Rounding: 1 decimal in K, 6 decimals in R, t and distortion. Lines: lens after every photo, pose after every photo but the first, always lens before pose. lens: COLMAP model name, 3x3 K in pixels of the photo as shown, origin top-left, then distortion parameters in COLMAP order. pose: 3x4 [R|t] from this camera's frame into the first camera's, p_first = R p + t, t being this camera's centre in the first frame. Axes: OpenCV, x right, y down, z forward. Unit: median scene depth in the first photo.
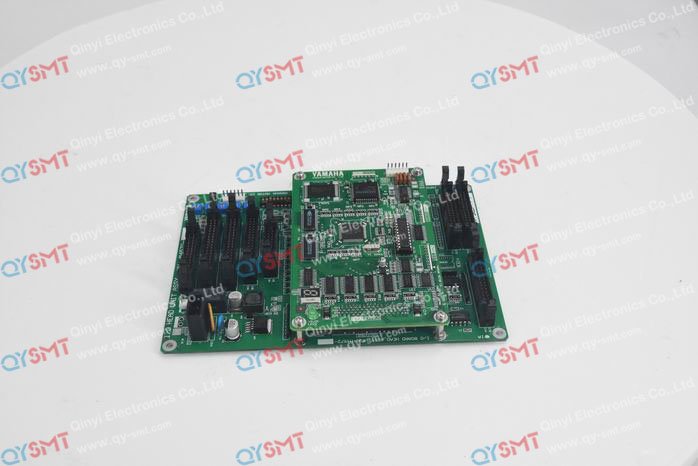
lens RADIAL K [[788.7, 0, 349.0], [0, 788.7, 233.0], [0, 0, 1]] dist [-0.008762, -0.004099]
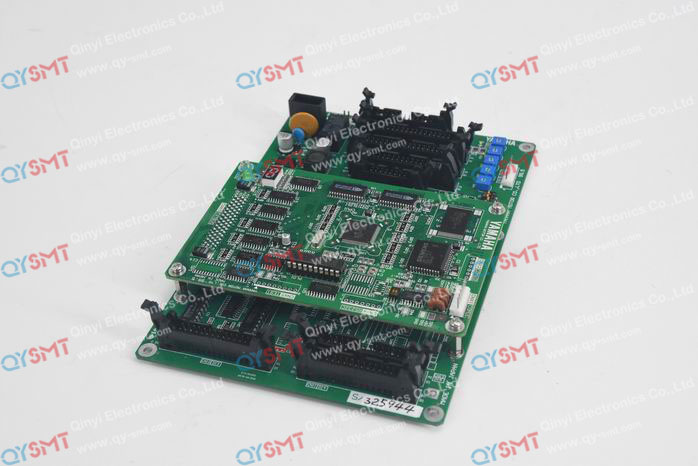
lens RADIAL K [[1035.0, 0, 349.0], [0, 1035.0, 233.0], [0, 0, 1]] dist [0.070151, 0.054756]
pose [[-0.358522, 0.634049, -0.685160, 0.707222], [-0.593621, 0.411602, 0.691519, -0.699433], [0.720470, 0.654650, 0.228816, 0.800688]]
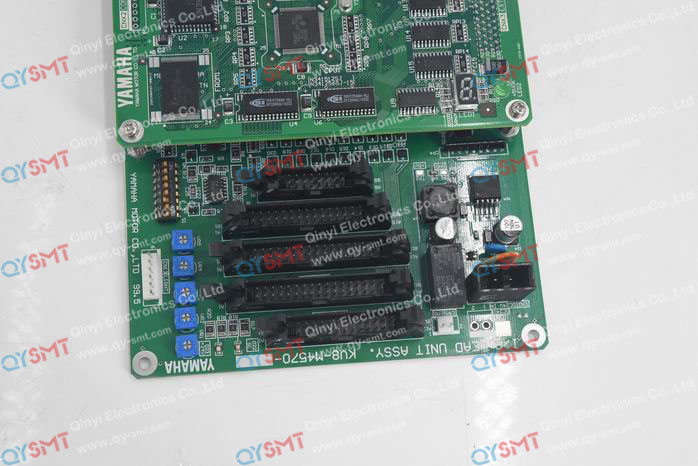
lens RADIAL K [[1035.0, 0, 349.0], [0, 1035.0, 233.0], [0, 0, 1]] dist [0.070151, 0.054756]
pose [[-0.037187, -0.967053, 0.251844, -0.326190], [0.636782, 0.171294, 0.751776, -0.515517], [-0.770147, 0.188326, 0.609432, 0.585402]]
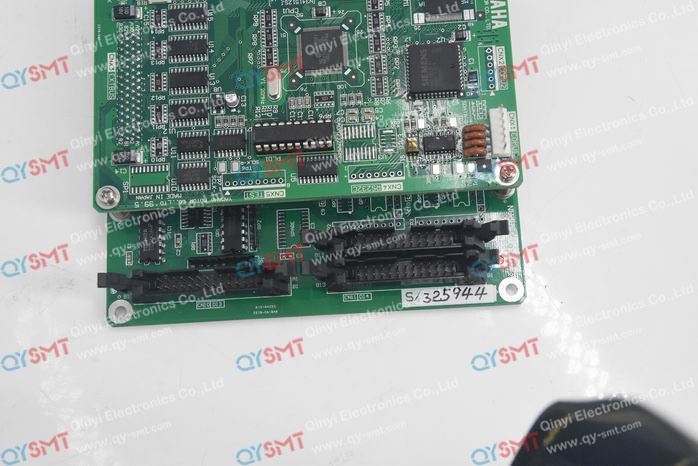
lens RADIAL K [[1035.0, 0, 349.0], [0, 1035.0, 233.0], [0, 0, 1]] dist [0.070151, 0.054756]
pose [[0.005396, 0.977301, -0.211785, 0.284867], [-0.640980, 0.165938, 0.749406, -0.538621], [0.767538, 0.131706, 0.627326, 0.614749]]
